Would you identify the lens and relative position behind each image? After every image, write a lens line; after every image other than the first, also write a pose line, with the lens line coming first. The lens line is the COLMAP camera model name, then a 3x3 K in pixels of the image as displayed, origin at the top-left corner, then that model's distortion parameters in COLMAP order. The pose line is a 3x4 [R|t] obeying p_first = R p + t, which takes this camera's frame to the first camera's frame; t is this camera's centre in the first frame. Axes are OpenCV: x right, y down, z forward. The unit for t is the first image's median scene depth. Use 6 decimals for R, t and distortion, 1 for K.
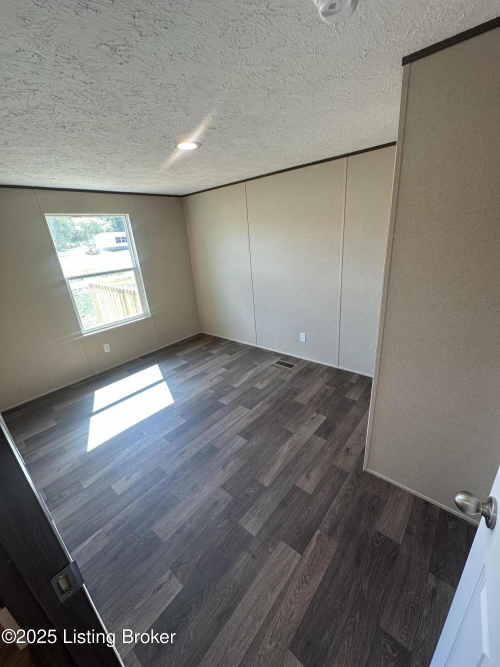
lens RADIAL K [[266.7, 0, 251.2], [0, 266.7, 334.4], [0, 0, 1]] dist [-0.001151, 0.000603]
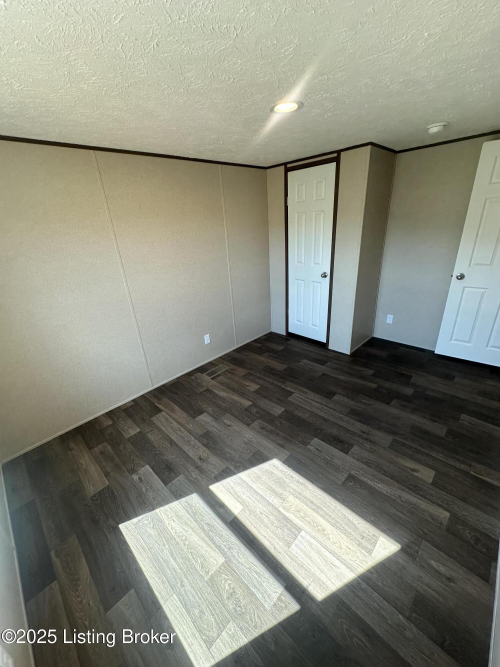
lens RADIAL K [[266.6, 0, 249.9], [0, 266.6, 332.0], [0, 0, 1]] dist [-0.003191, 0.000019]
pose [[0.066222, -0.315485, 0.946617, -0.736702], [0.405152, 0.875474, 0.263432, -0.213526], [-0.911848, 0.366079, 0.185795, 0.705650]]
